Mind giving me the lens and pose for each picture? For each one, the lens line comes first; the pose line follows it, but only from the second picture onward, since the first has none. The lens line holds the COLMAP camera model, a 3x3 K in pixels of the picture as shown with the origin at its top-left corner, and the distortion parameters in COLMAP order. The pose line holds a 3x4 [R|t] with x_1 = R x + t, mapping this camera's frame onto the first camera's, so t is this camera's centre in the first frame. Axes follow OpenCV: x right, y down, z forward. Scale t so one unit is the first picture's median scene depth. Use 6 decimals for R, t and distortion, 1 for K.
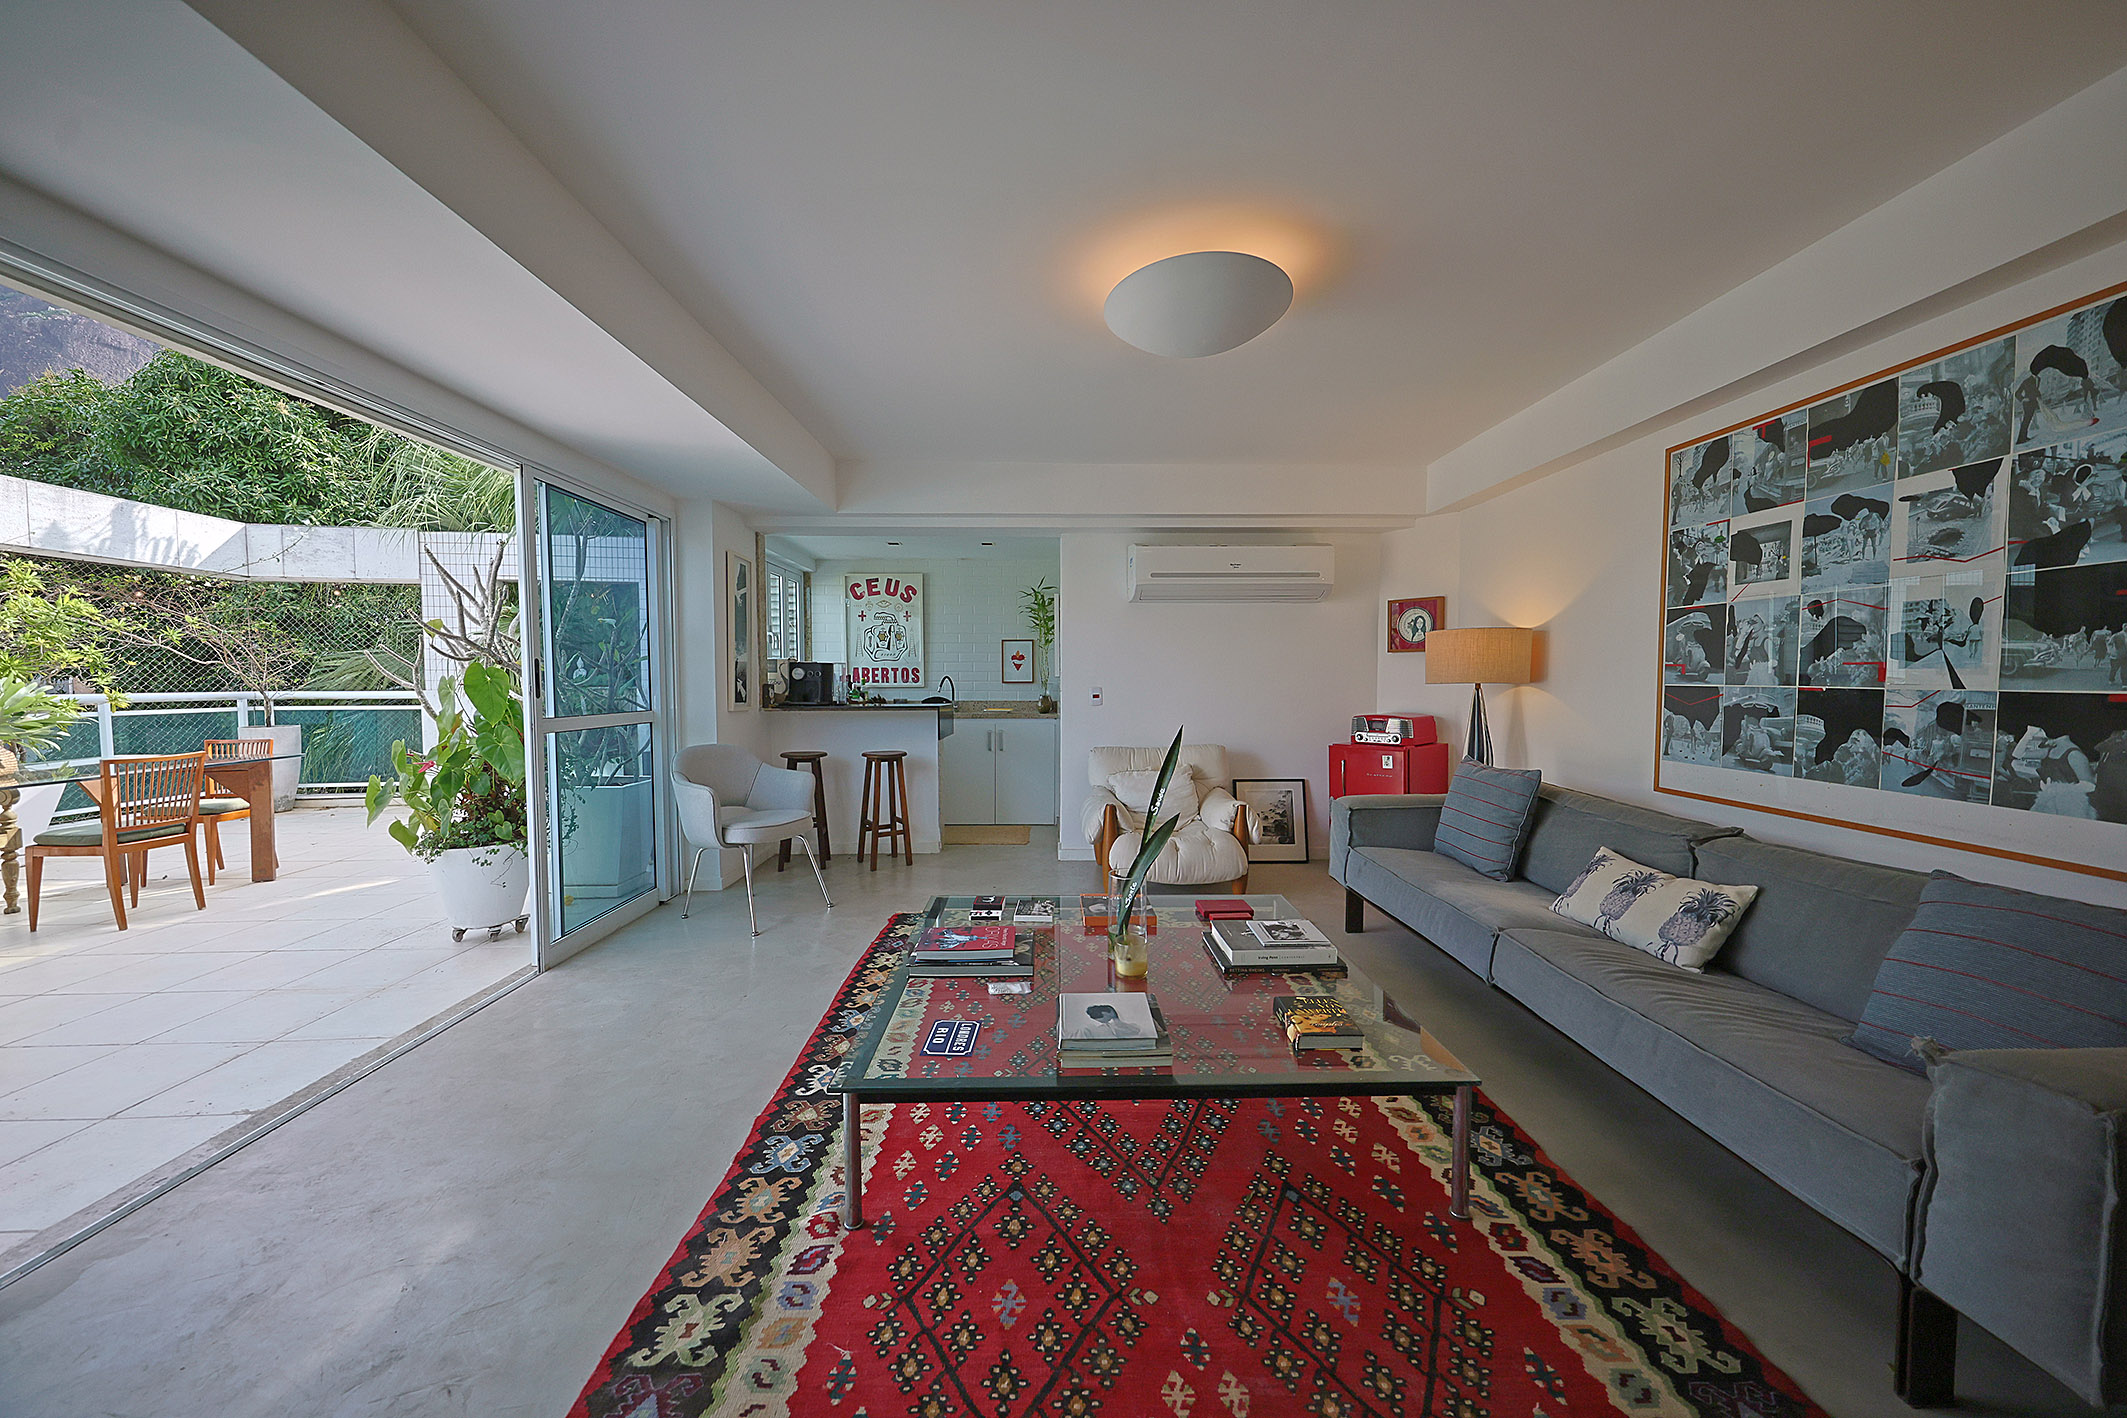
lens RADIAL K [[751.0, 0, 1056.0], [0, 751.0, 710.5], [0, 0, 1]] dist [0.002440, -0.000745]
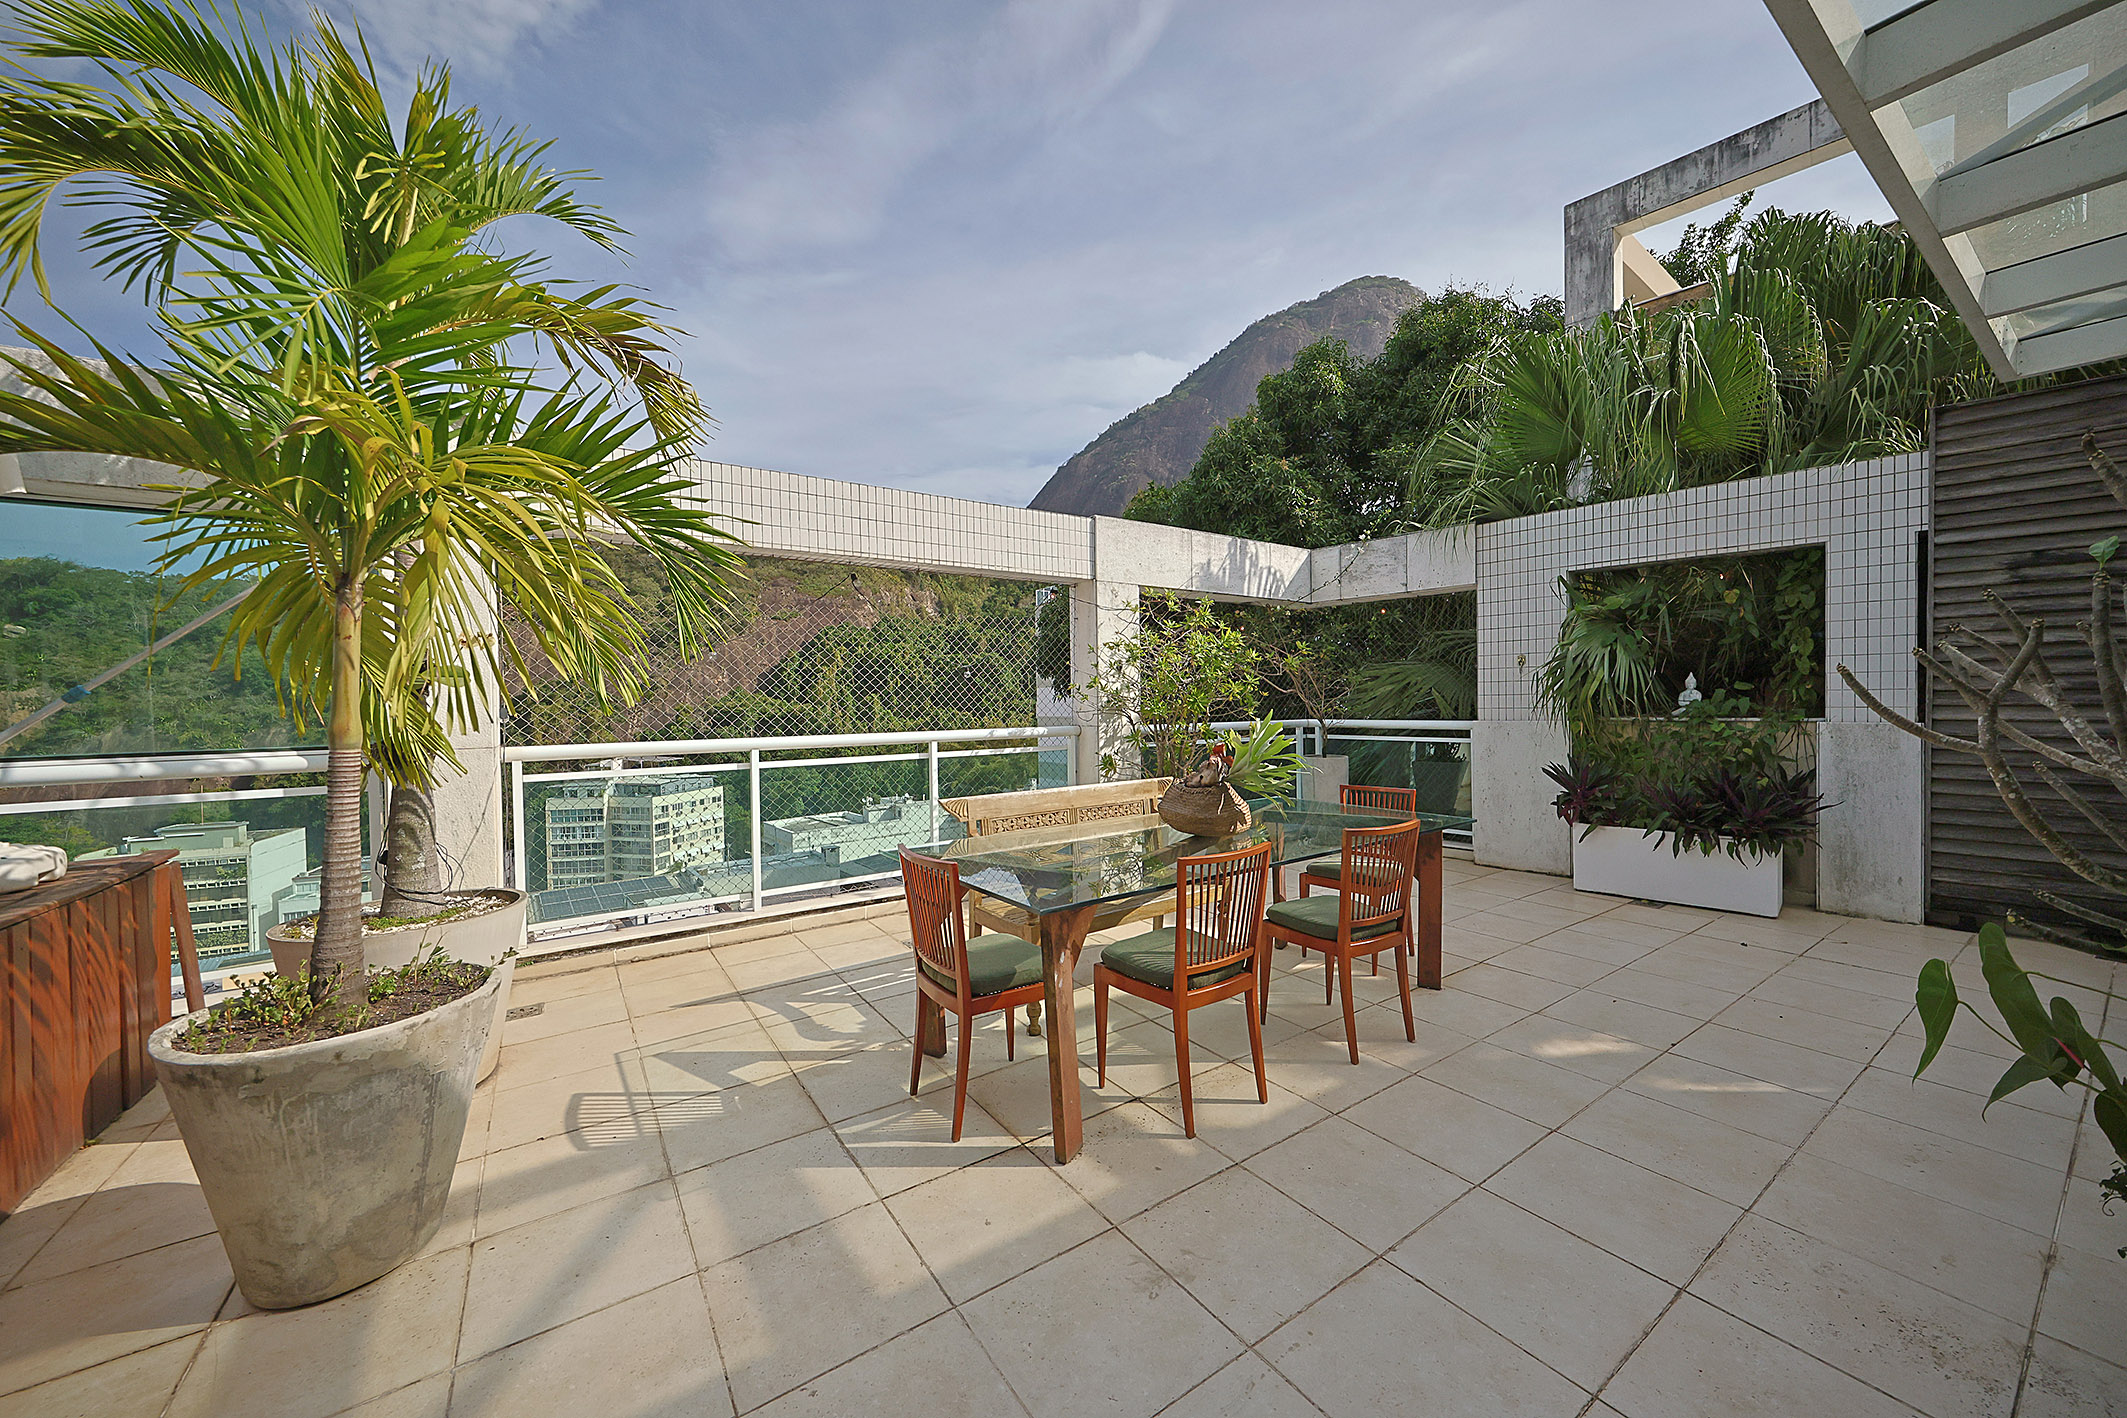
lens RADIAL K [[759.2, 0, 1061.1], [0, 759.2, 720.8], [0, 0, 1]] dist [-0.001304, 0.000296]
pose [[0.541677, 0.016914, -0.840417, -1.009529], [-0.026760, 0.999638, 0.002871, -0.043746], [0.840161, 0.020934, 0.541933, 0.465122]]
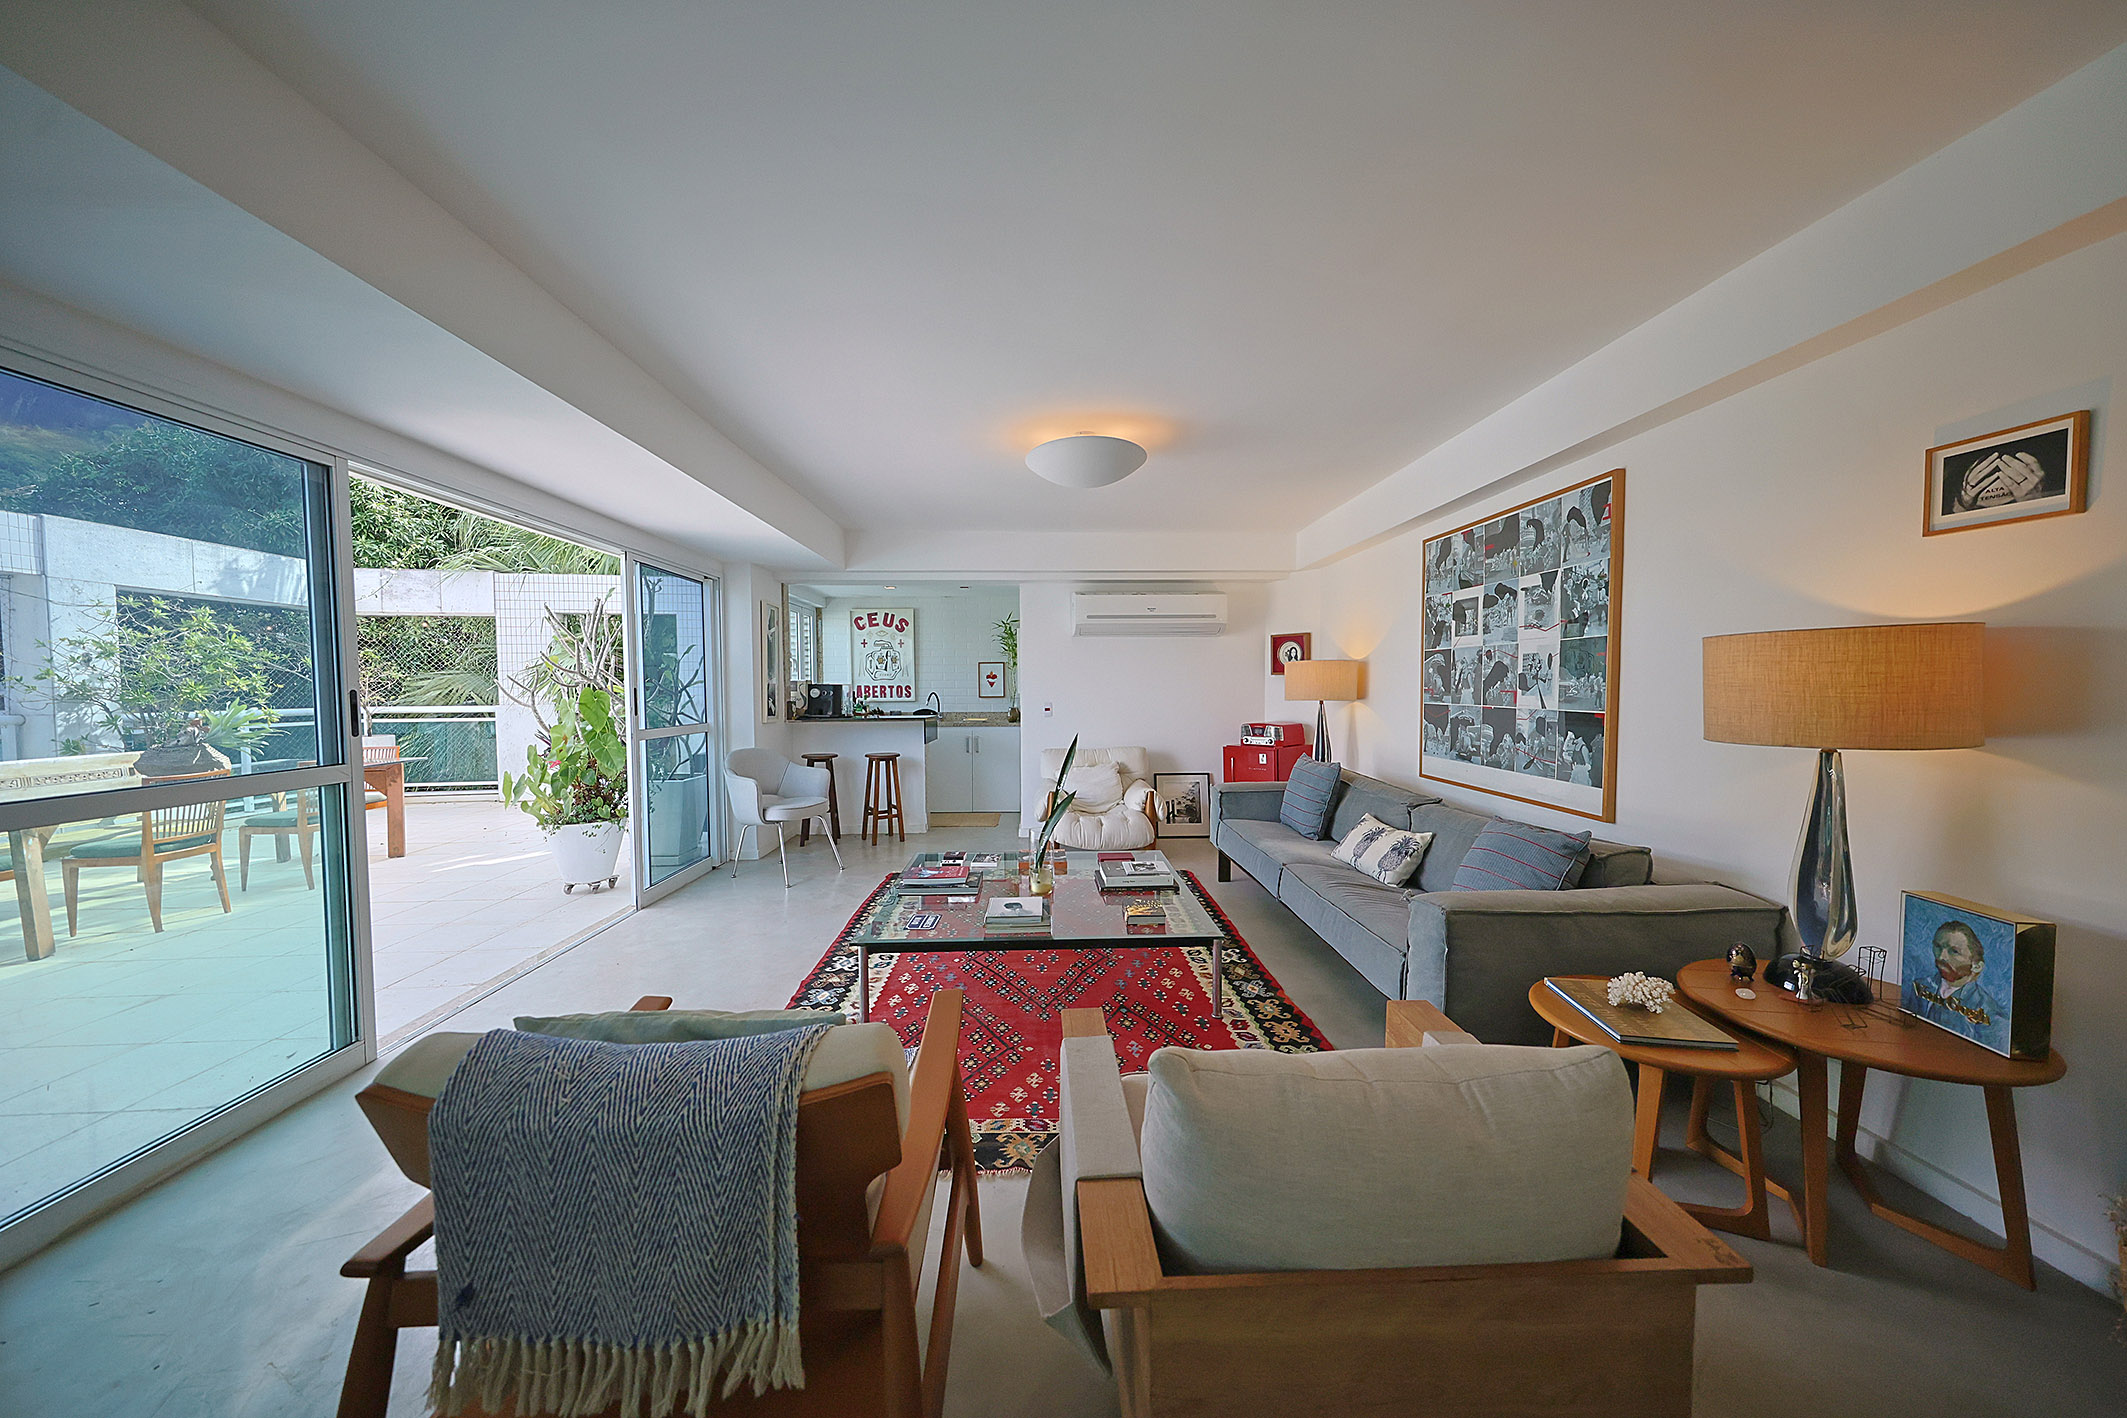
lens RADIAL K [[703.9, 0, 1053.9], [0, 703.9, 708.7], [0, 0, 1]] dist [0.001071, 0.000366]
pose [[0.999893, -0.004301, 0.013950, 0.079996], [0.004461, 0.999924, -0.011510, -0.010730], [-0.013899, 0.011571, 0.999836, -0.345960]]
